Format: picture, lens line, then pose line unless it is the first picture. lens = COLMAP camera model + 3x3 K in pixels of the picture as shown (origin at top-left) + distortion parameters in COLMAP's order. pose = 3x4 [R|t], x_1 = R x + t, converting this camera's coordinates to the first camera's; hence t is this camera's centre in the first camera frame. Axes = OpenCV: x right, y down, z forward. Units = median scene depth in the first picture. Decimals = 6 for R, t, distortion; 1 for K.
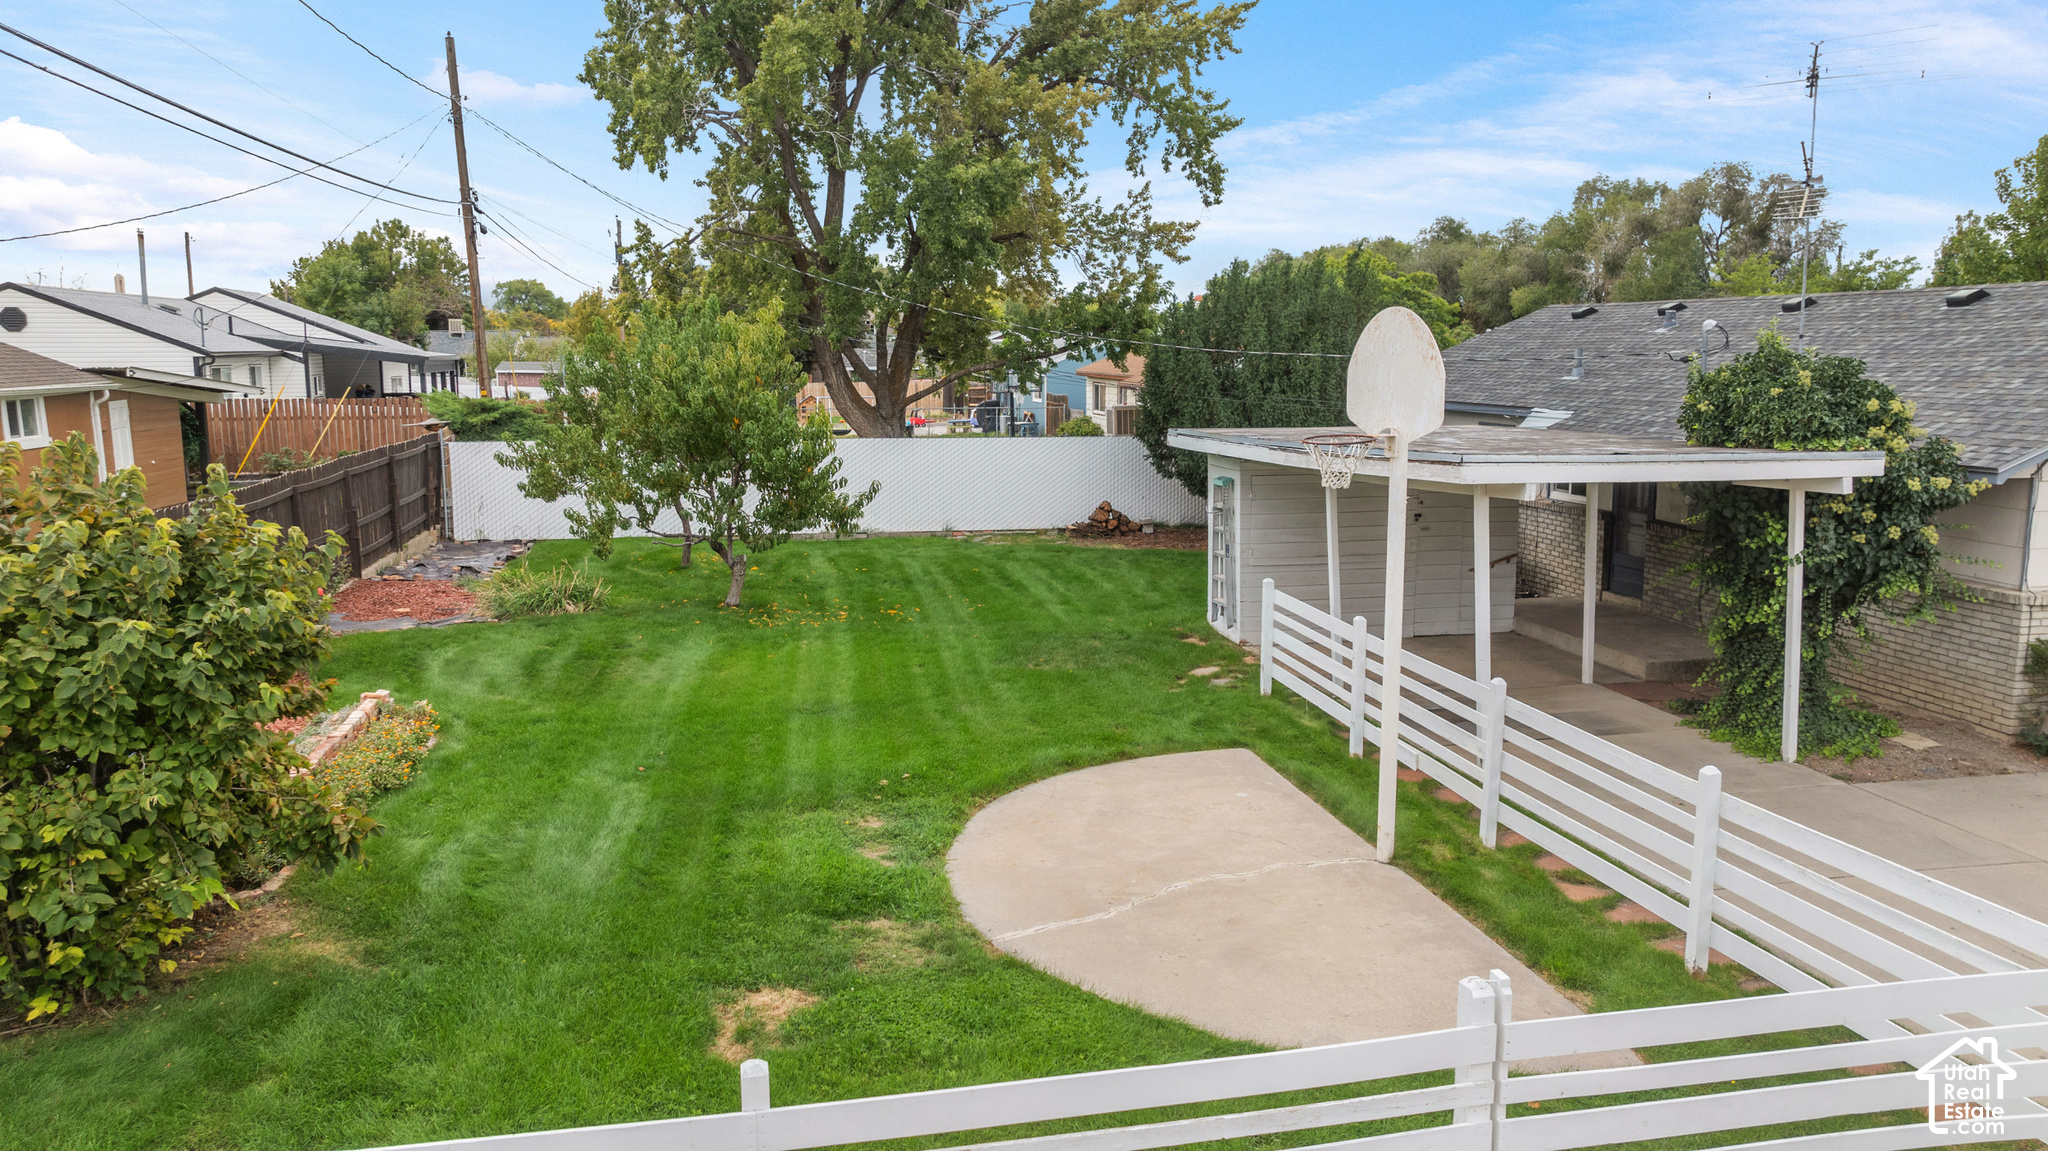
lens RADIAL K [[1434.8, 0, 1027.2], [0, 1434.8, 574.8], [0, 0, 1]] dist [-0.029019, 0.027719]
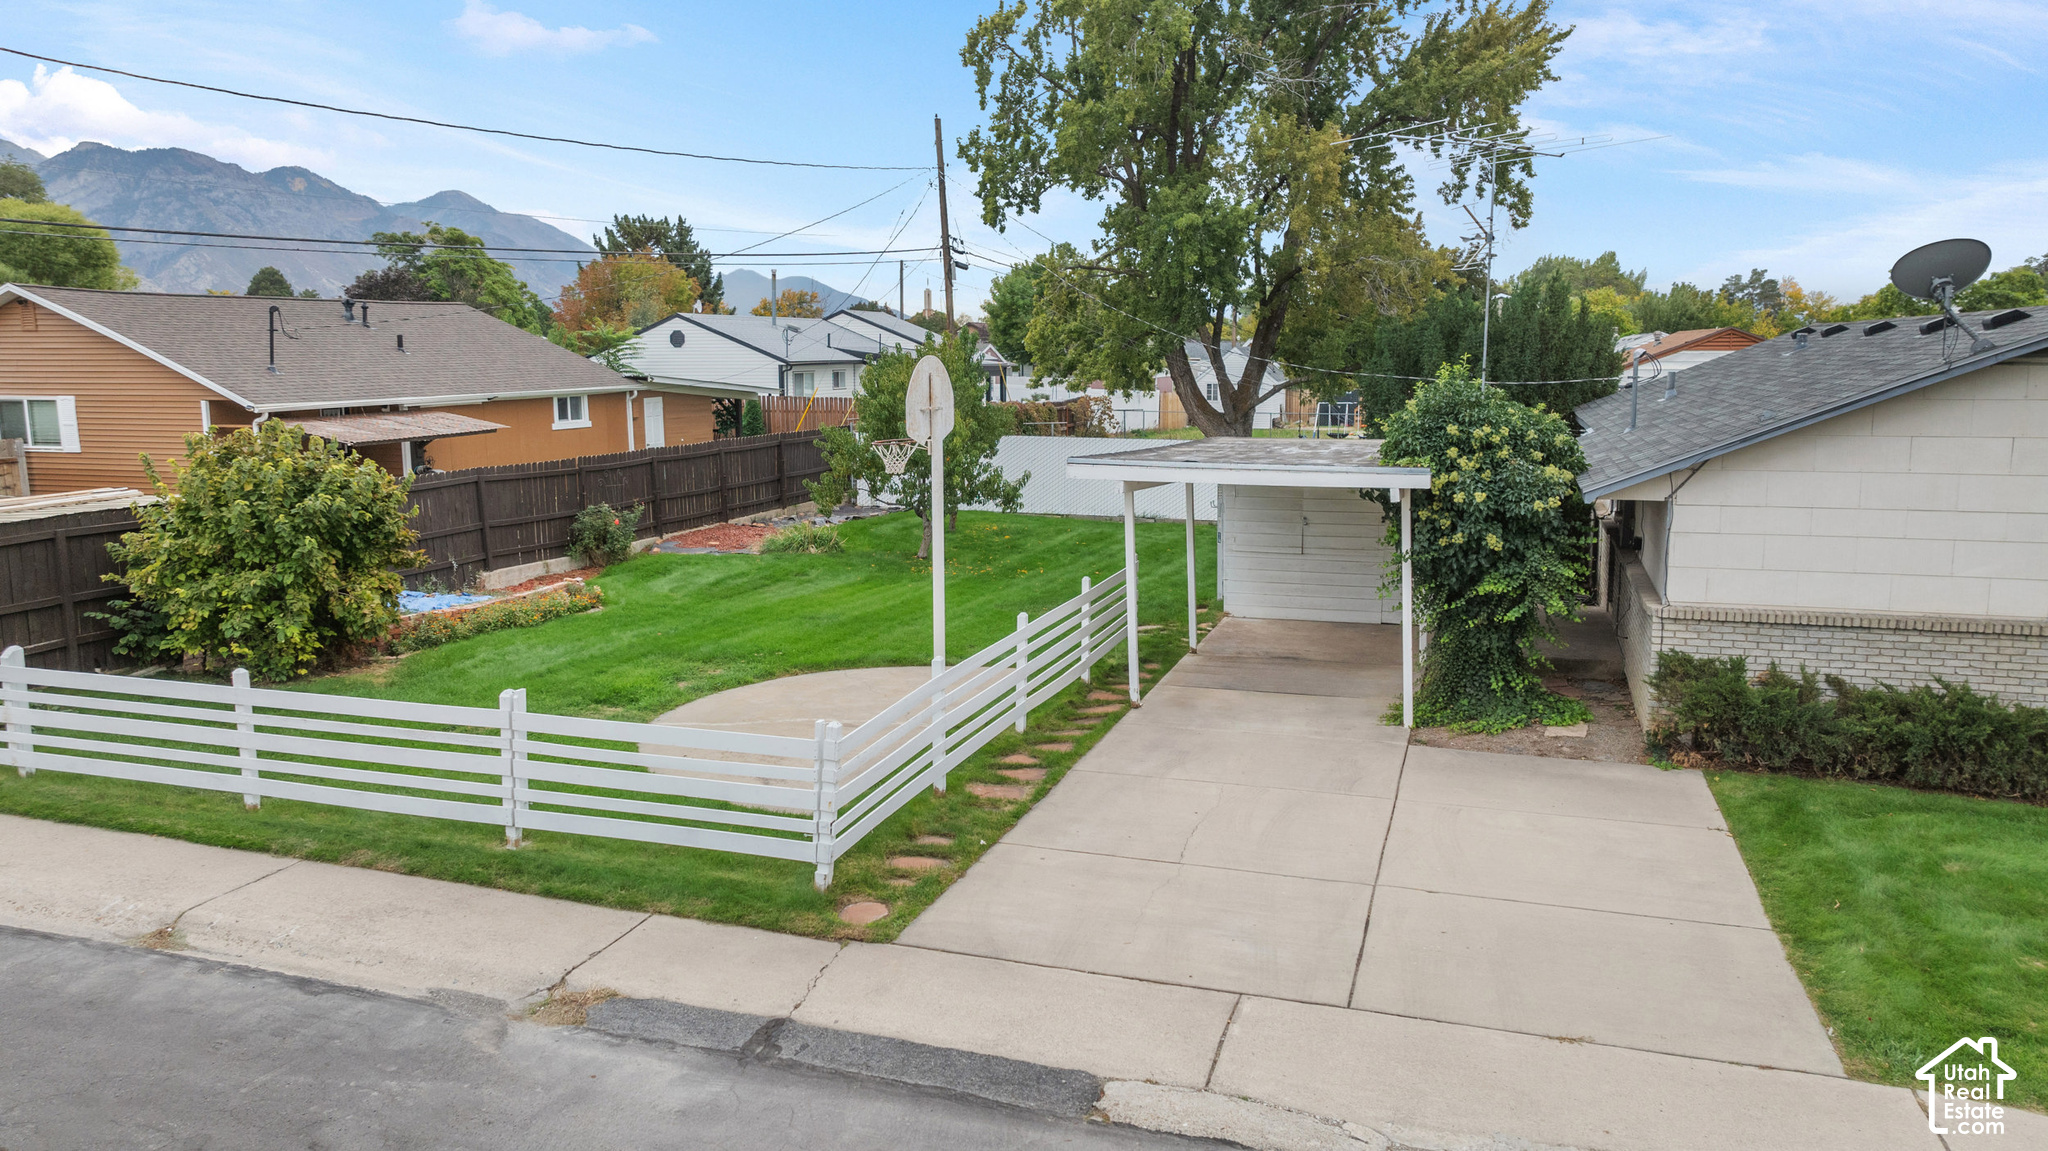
lens RADIAL K [[1434.8, 0, 1029.7], [0, 1434.8, 572.5], [0, 0, 1]] dist [-0.029019, 0.027719]
pose [[0.869528, 0.075444, -0.488087, 0.348801], [-0.076264, 0.996921, 0.018229, 0.001793], [0.487960, 0.021373, 0.872604, -0.083814]]
